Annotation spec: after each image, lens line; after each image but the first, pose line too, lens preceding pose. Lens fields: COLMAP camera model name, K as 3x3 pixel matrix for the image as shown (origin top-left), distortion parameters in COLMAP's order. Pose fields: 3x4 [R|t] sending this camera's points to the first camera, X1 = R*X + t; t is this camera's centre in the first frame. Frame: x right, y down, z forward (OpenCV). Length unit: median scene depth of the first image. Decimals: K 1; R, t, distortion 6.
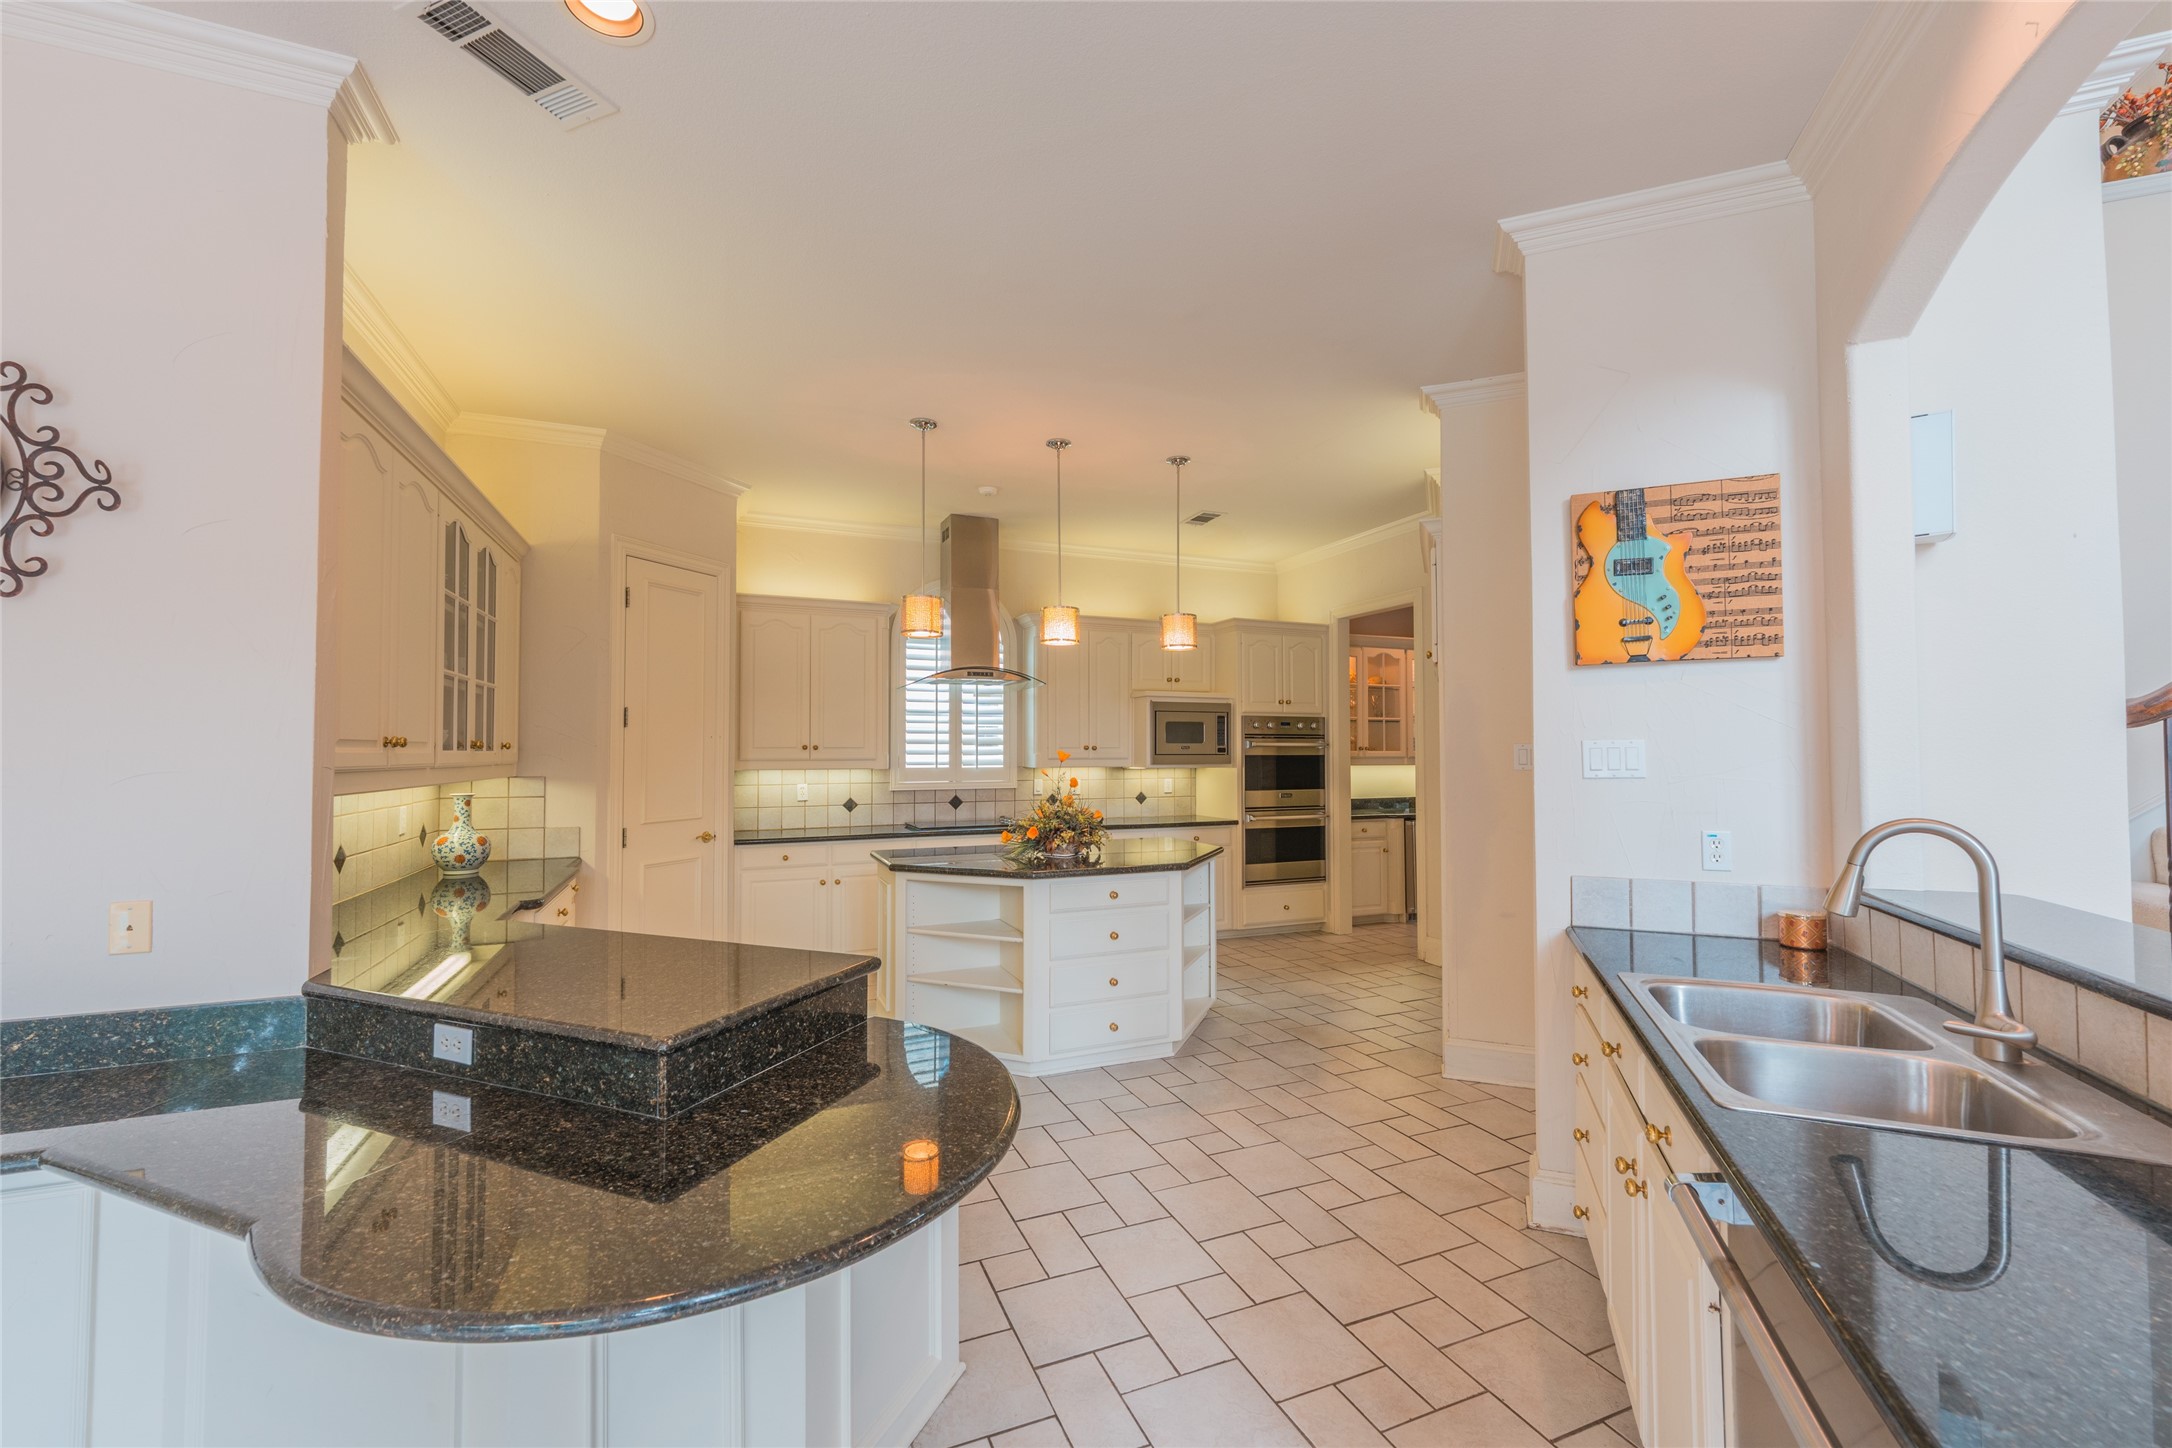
lens RADIAL K [[877.5, 0, 1077.3], [0, 877.5, 722.9], [0, 0, 1]] dist [-0.001273, 0.000063]
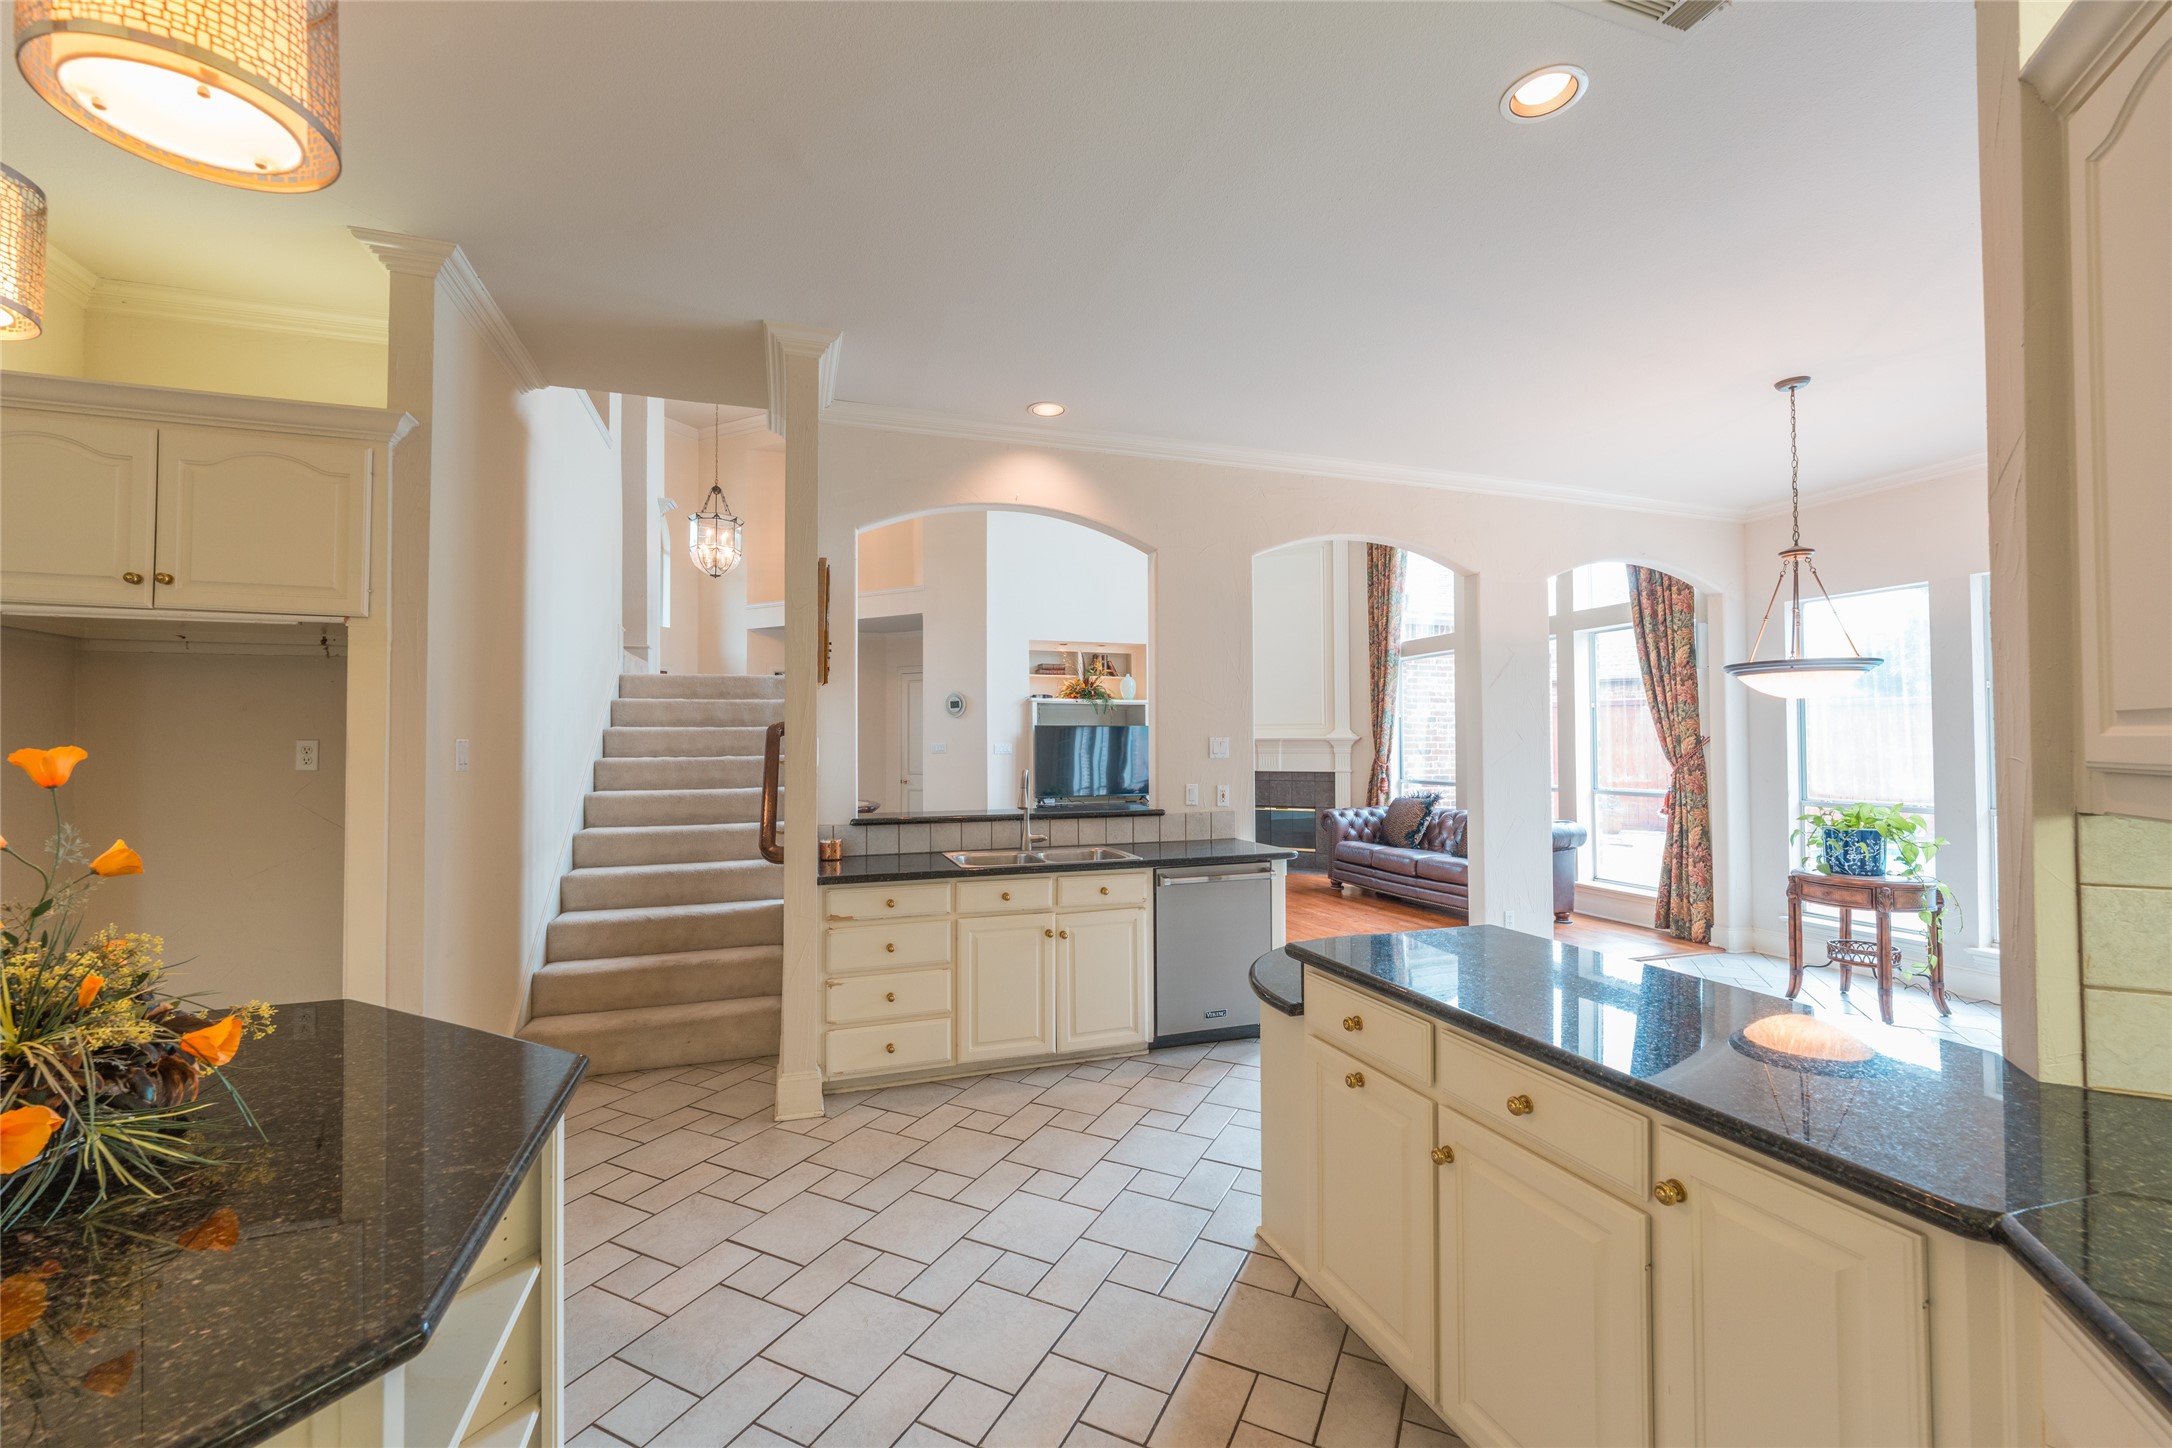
lens RADIAL K [[877.5, 0, 1086.4], [0, 877.5, 727.6], [0, 0, 1]] dist [-0.001273, 0.000063]
pose [[-0.665659, 0.019979, 0.745988, -0.780477], [-0.016610, 0.998997, -0.041576, 0.058551], [-0.746071, -0.040066, -0.664660, 1.740706]]
